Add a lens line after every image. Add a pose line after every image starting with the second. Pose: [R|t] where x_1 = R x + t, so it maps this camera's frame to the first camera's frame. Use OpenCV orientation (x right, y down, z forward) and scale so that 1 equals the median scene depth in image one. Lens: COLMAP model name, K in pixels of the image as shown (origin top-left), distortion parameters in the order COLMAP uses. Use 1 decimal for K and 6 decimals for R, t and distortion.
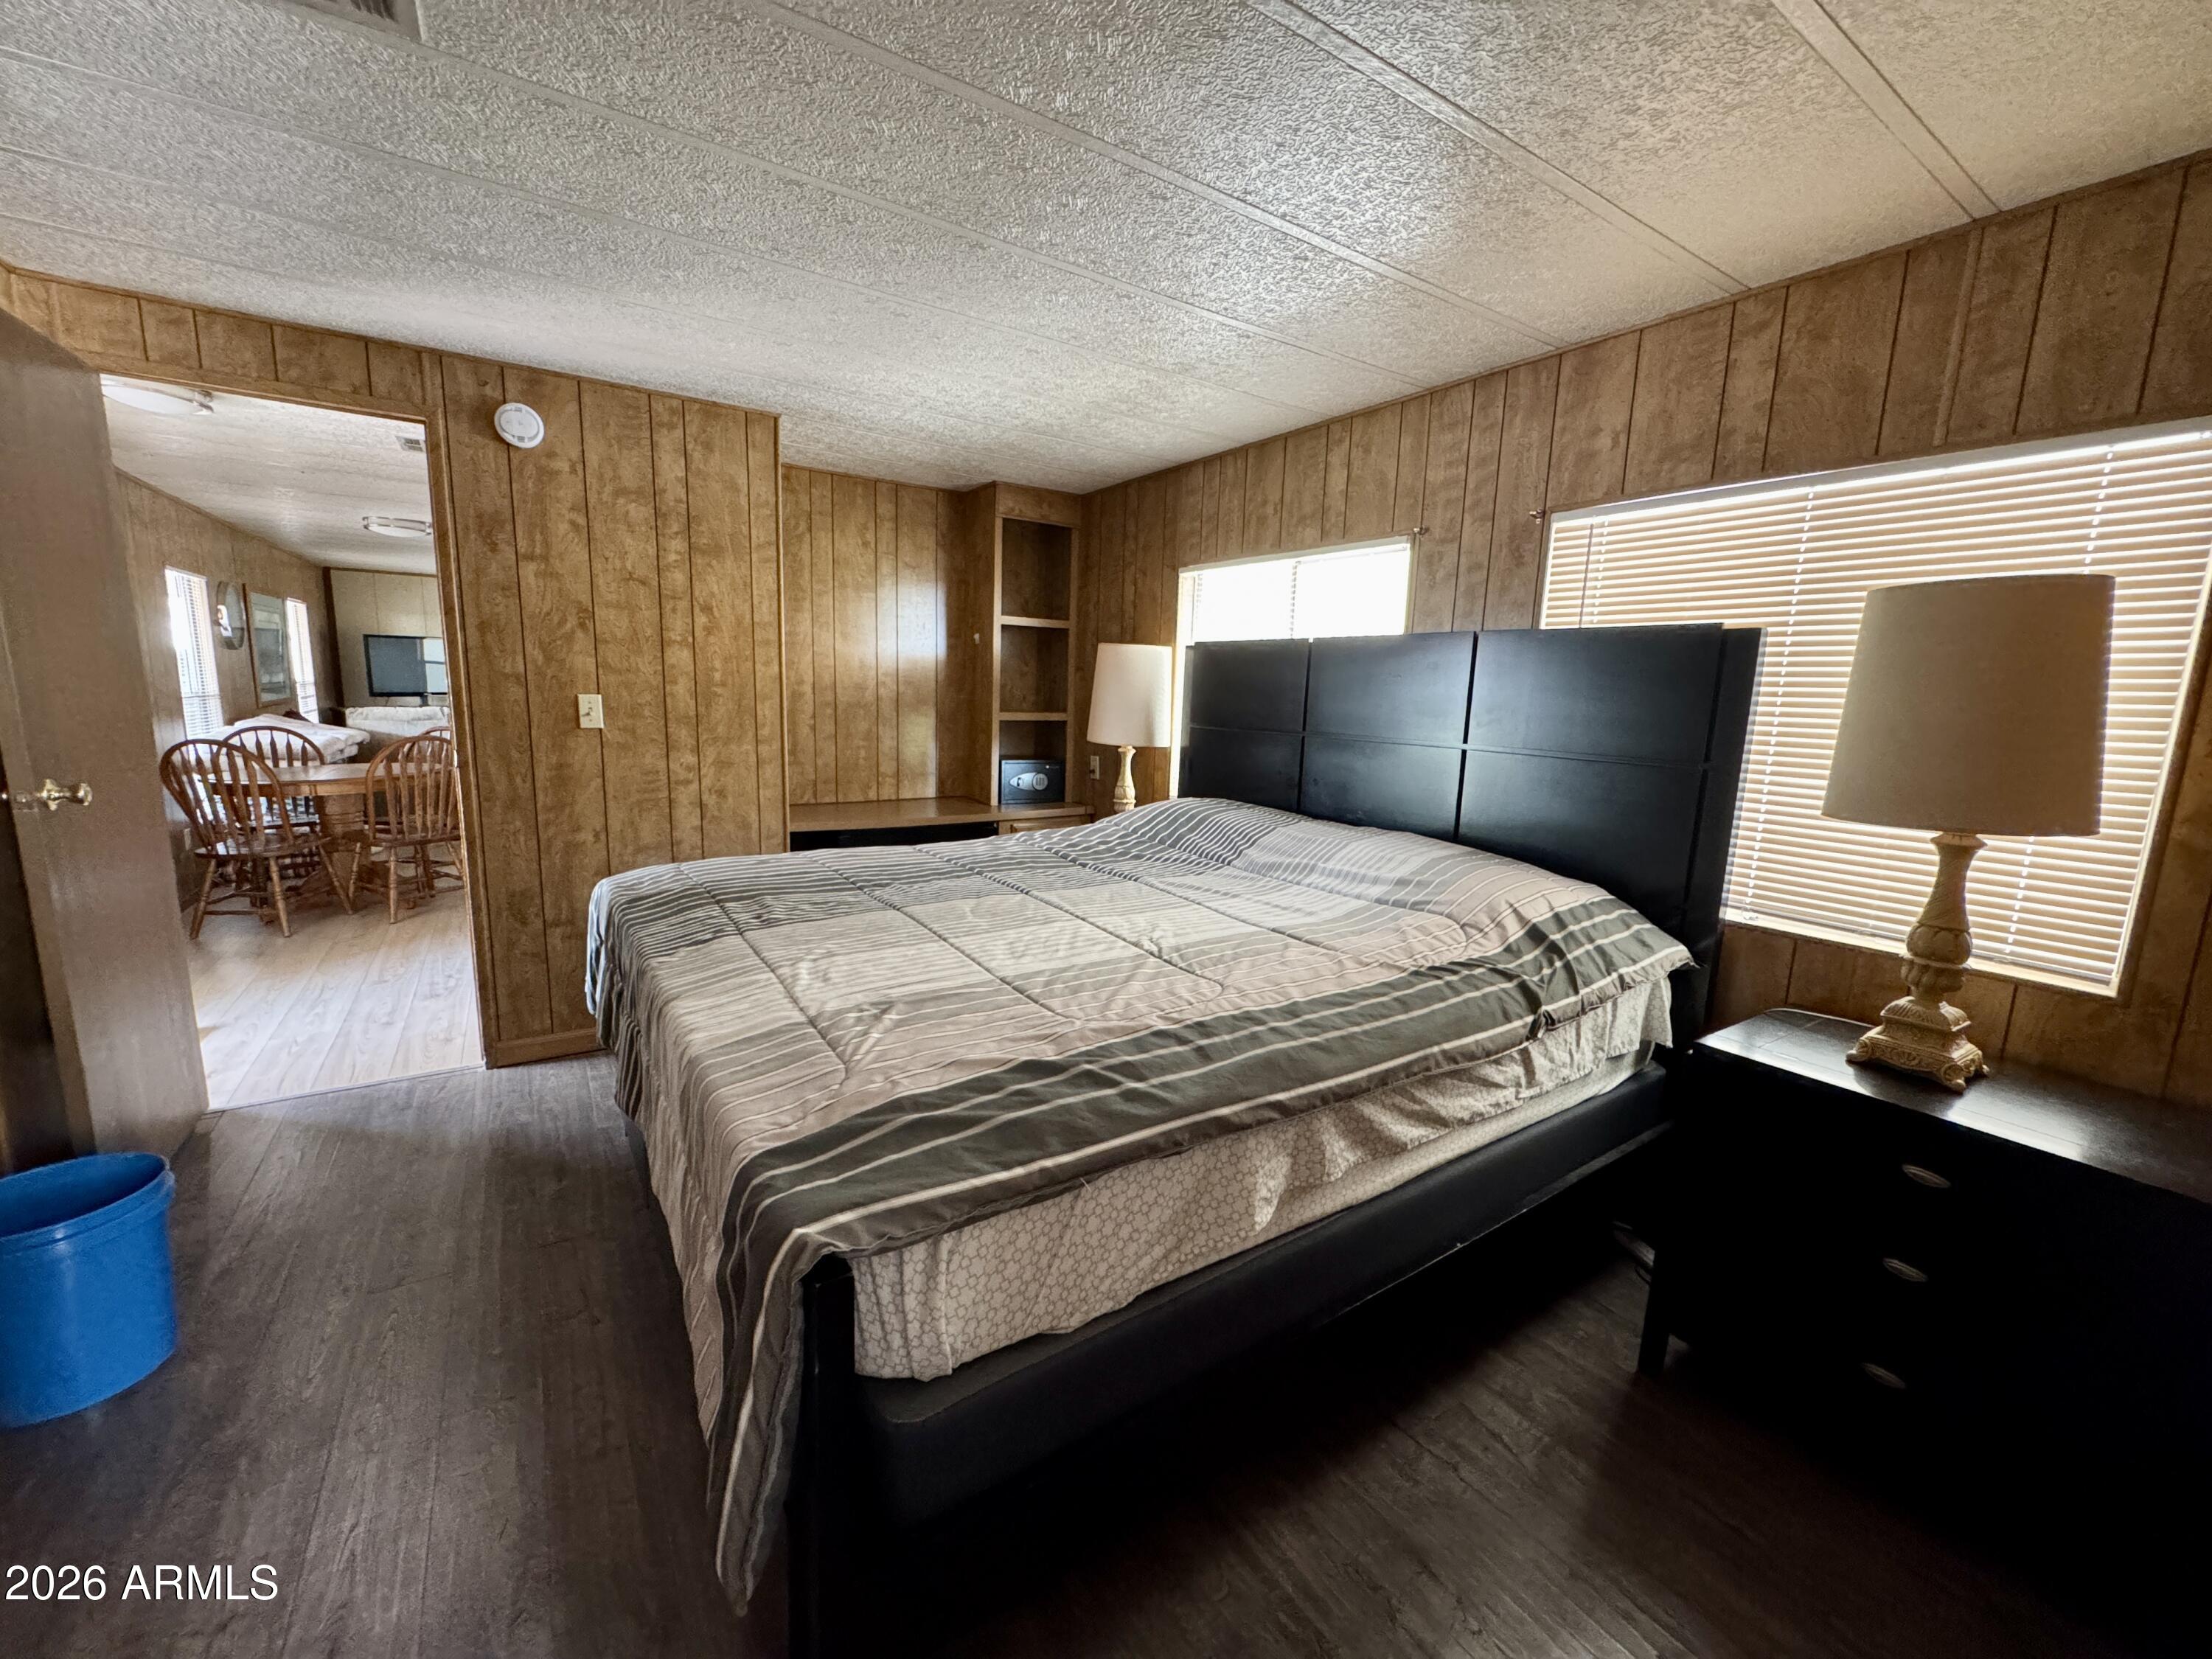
lens RADIAL K [[886.1, 0, 1102.6], [0, 886.1, 825.4], [0, 0, 1]] dist [-0.001356, 0.000055]
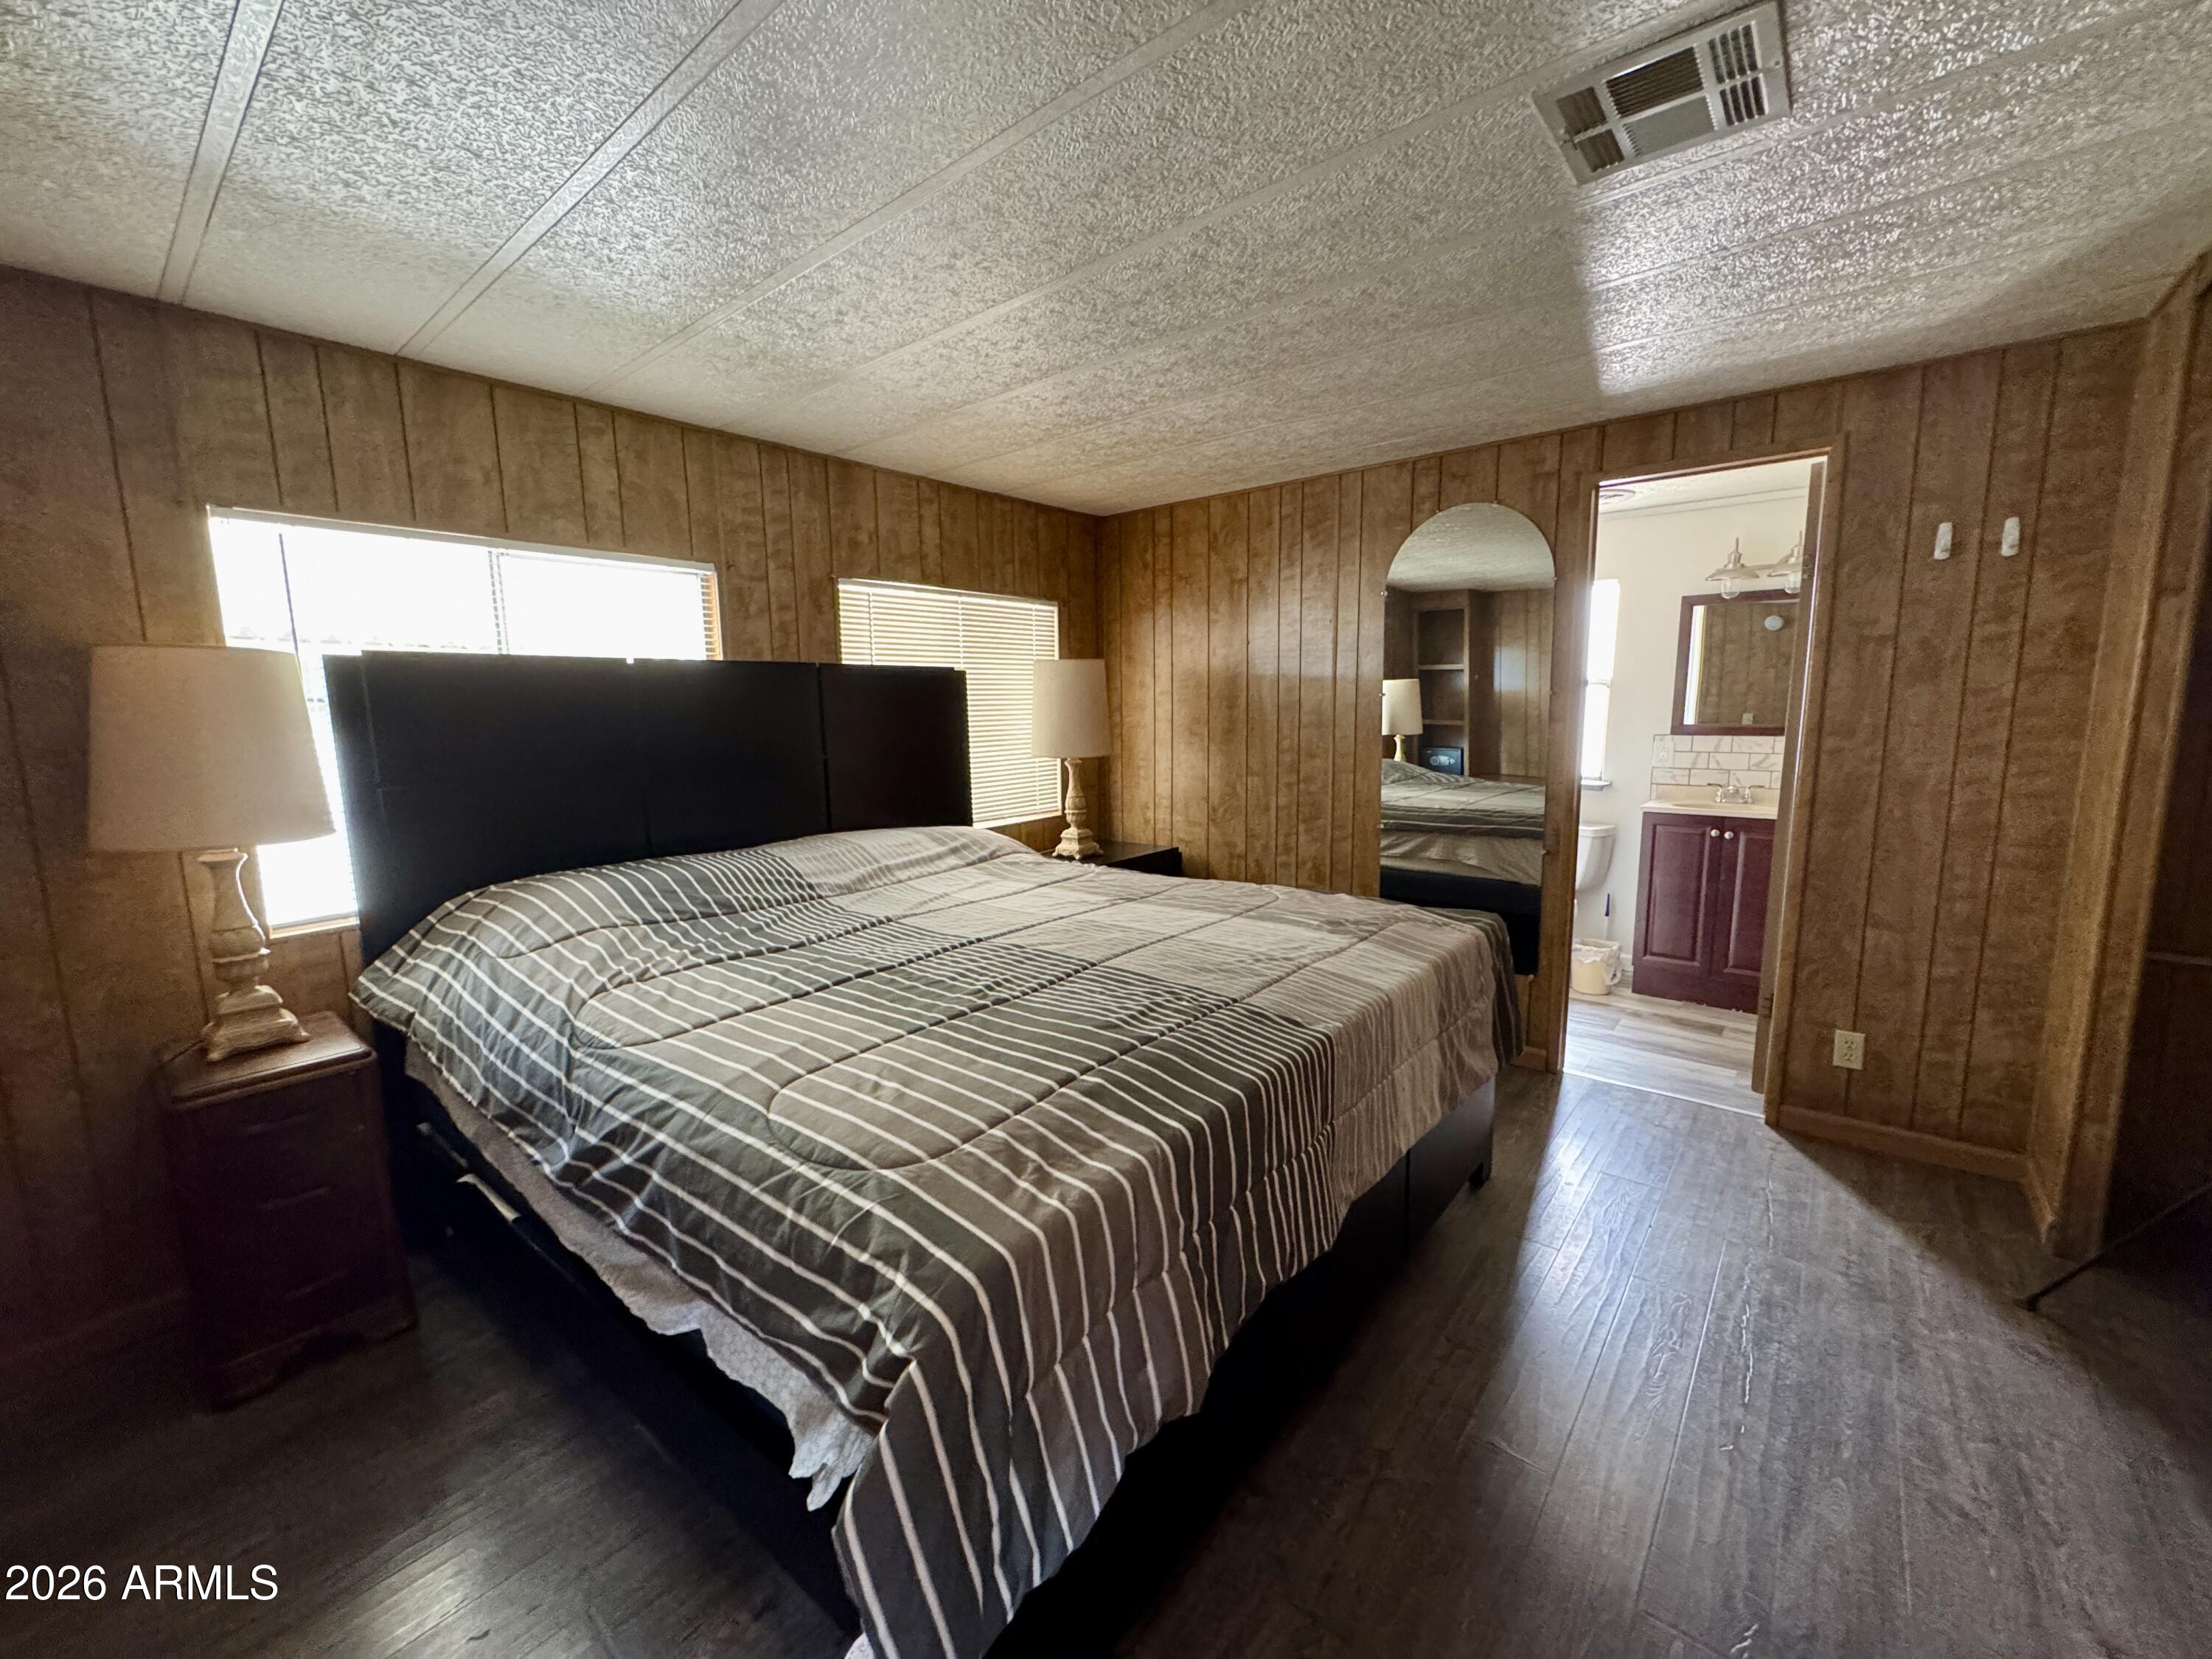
lens RADIAL K [[886.1, 0, 1102.6], [0, 886.1, 825.4], [0, 0, 1]] dist [-0.001356, 0.000055]
pose [[-0.281512, -0.144795, 0.948570, -0.864312], [0.168363, 0.965760, 0.197385, -0.174628], [-0.944672, 0.215270, -0.247495, 0.962509]]
